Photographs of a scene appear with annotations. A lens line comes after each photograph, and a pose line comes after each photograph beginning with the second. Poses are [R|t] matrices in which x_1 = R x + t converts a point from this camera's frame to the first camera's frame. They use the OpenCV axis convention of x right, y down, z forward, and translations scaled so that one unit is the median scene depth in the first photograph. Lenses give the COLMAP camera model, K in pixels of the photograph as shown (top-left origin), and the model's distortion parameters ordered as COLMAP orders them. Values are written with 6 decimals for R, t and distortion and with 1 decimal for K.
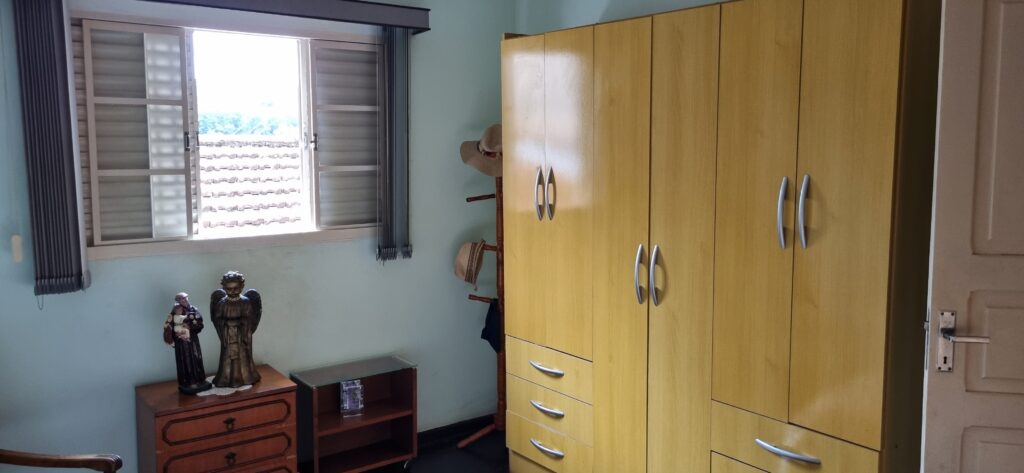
lens RADIAL K [[786.8, 0, 511.7], [0, 786.8, 232.1], [0, 0, 1]] dist [0.030262, -0.008785]
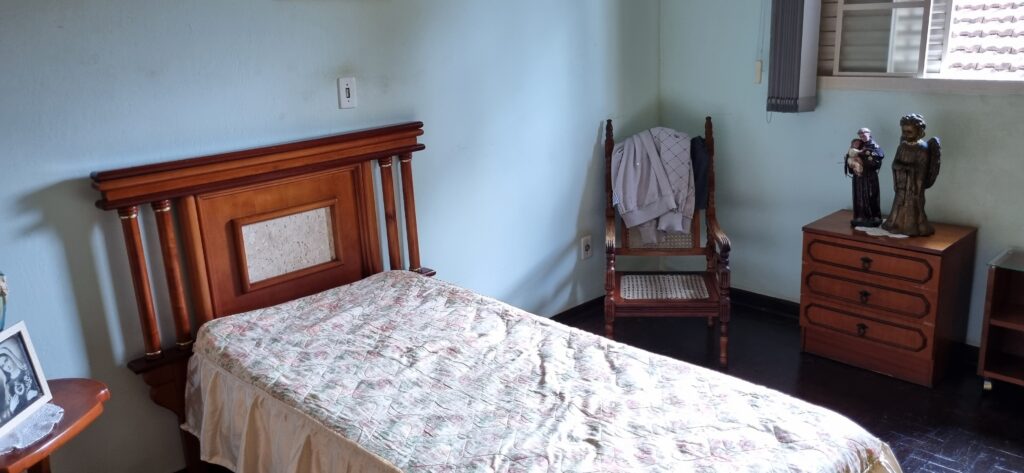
lens RADIAL K [[786.8, 0, 512.4], [0, 786.8, 240.6], [0, 0, 1]] dist [0.030262, -0.008785]
pose [[0.106649, 0.270505, -0.956793, 0.550419], [-0.063302, 0.962176, 0.264971, -0.025703], [0.992280, 0.032308, 0.119739, 0.417007]]
